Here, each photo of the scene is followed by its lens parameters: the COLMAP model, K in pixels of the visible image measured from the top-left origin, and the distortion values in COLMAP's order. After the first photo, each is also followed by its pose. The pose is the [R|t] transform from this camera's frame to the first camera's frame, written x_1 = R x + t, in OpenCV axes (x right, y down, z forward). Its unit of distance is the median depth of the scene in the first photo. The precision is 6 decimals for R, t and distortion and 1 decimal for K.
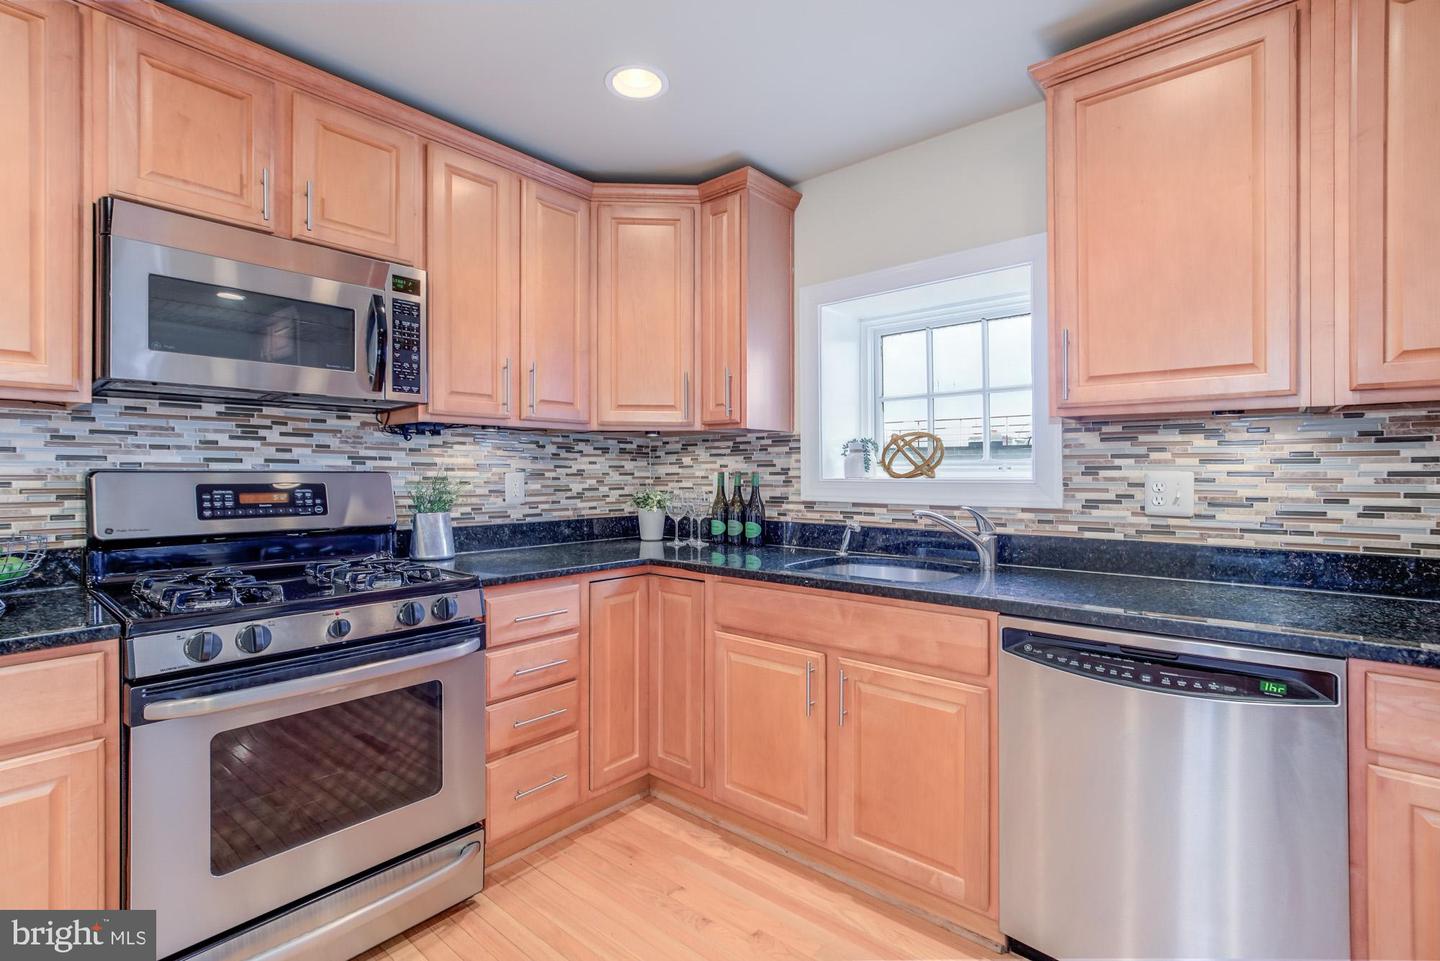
lens RADIAL K [[657.3, 0, 713.7], [0, 657.3, 472.1], [0, 0, 1]] dist [-0.005678, 0.002928]
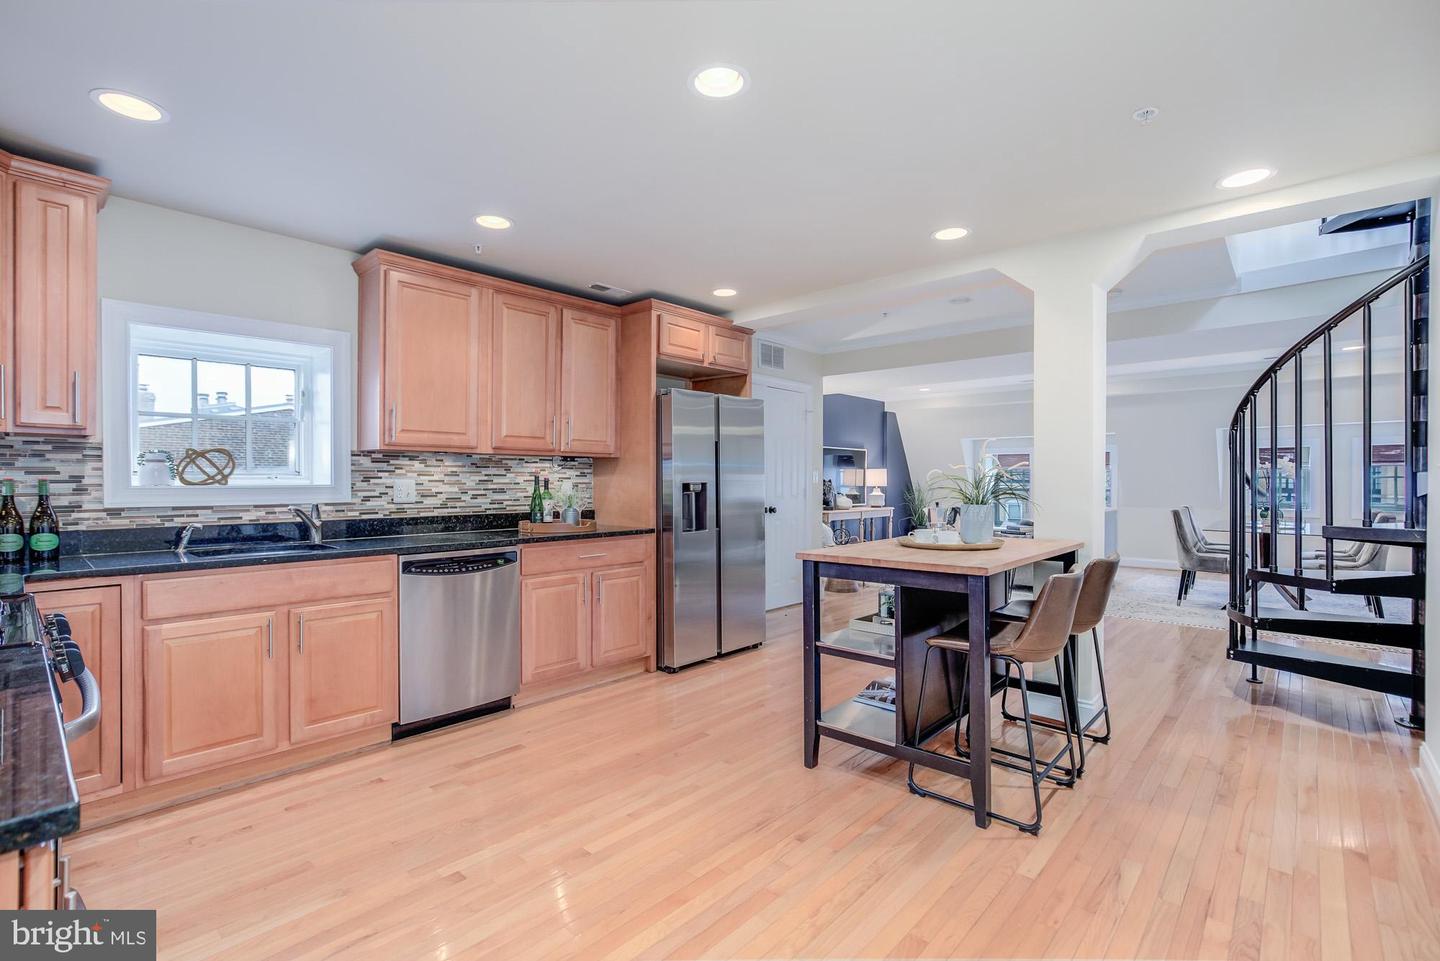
lens RADIAL K [[657.3, 0, 696.9], [0, 657.3, 480.4], [0, 0, 1]] dist [-0.005678, 0.002928]
pose [[0.046107, 0.001799, 0.998935, -1.069331], [0.001806, 0.999997, -0.001884, 0.005278], [-0.998935, 0.001891, 0.046104, 0.049792]]
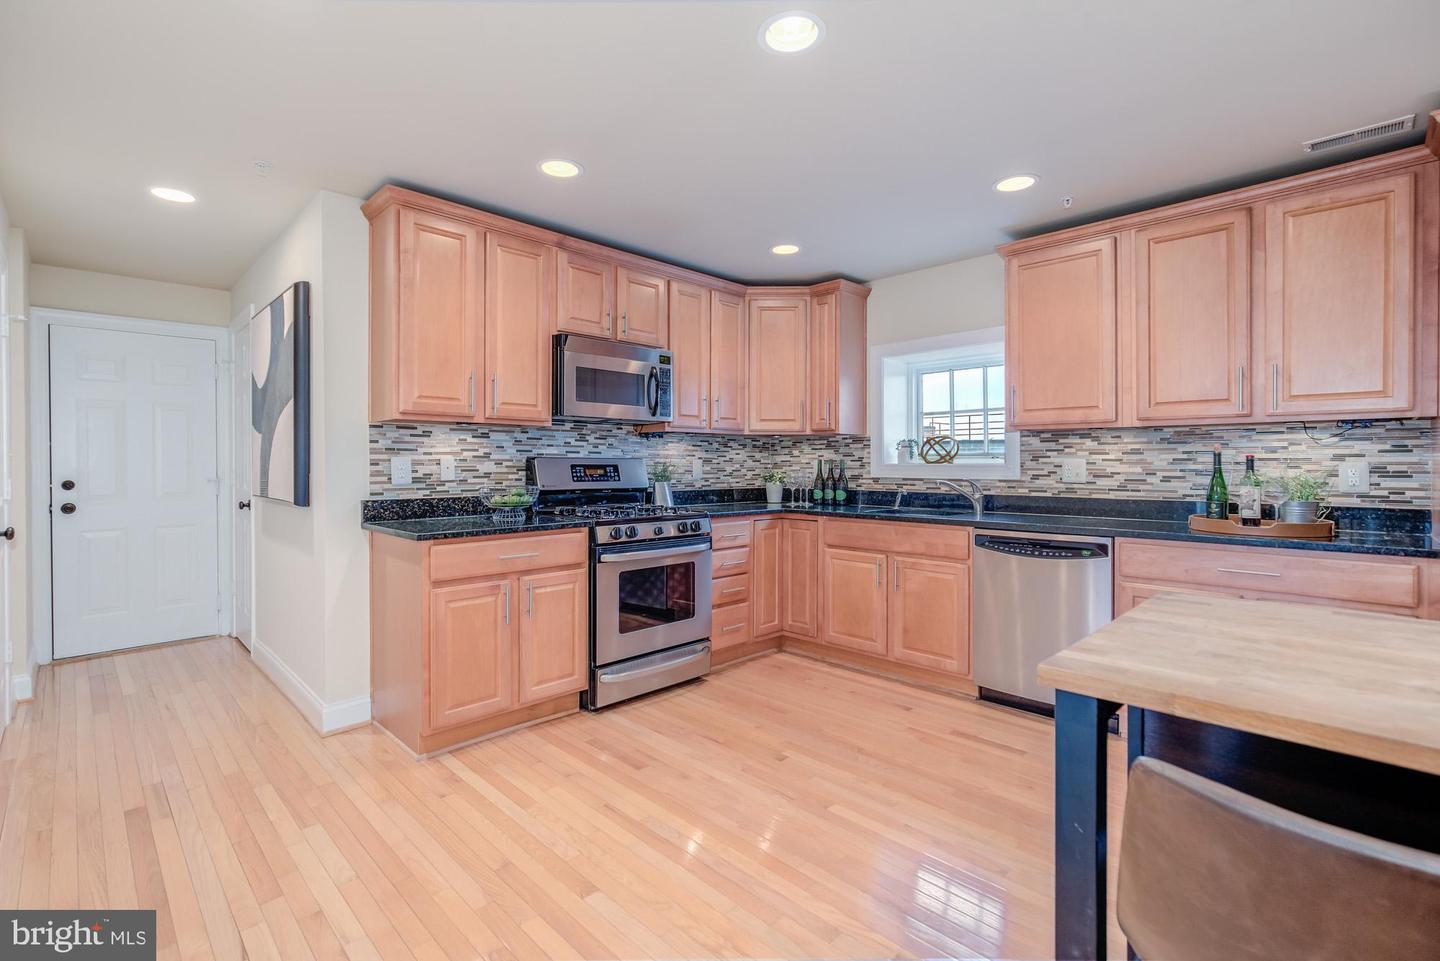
lens RADIAL K [[657.3, 0, 723.1], [0, 657.3, 457.2], [0, 0, 1]] dist [-0.005678, 0.002928]
pose [[0.997667, 0.001931, -0.068234, -0.156676], [-0.002576, 0.999953, -0.009366, 0.012617], [0.068213, 0.009520, 0.997625, -0.836460]]
